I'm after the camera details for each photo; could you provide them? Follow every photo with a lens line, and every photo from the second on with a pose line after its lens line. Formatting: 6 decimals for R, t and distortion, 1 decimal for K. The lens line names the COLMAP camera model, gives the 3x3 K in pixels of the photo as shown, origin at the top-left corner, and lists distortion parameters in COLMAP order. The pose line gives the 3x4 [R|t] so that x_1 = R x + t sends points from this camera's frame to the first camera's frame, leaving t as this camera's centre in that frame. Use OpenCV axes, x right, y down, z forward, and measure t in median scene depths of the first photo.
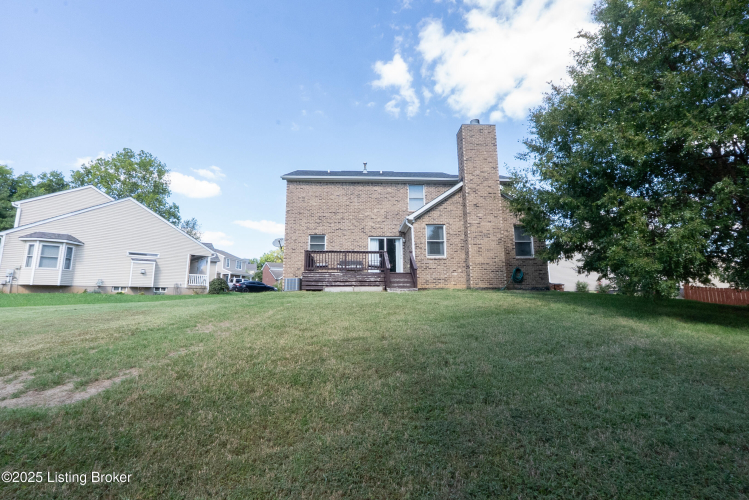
lens RADIAL K [[321.8, 0, 374.3], [0, 321.8, 223.0], [0, 0, 1]] dist [-0.000500, -0.000098]
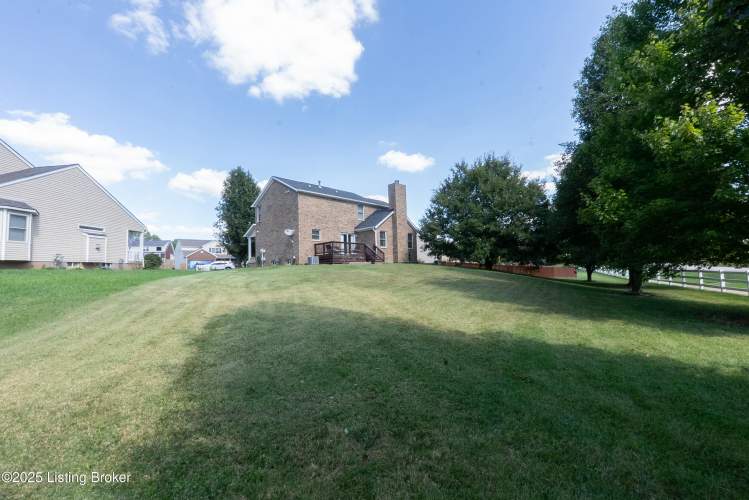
lens RADIAL K [[319.3, 0, 374.1], [0, 319.3, 247.6], [0, 0, 1]] dist [-0.003249, -0.000464]
pose [[0.707427, 0.029996, 0.706149, -0.935633], [-0.135300, 0.986369, 0.093646, -0.054947], [-0.693715, -0.161789, 0.701843, -0.282296]]
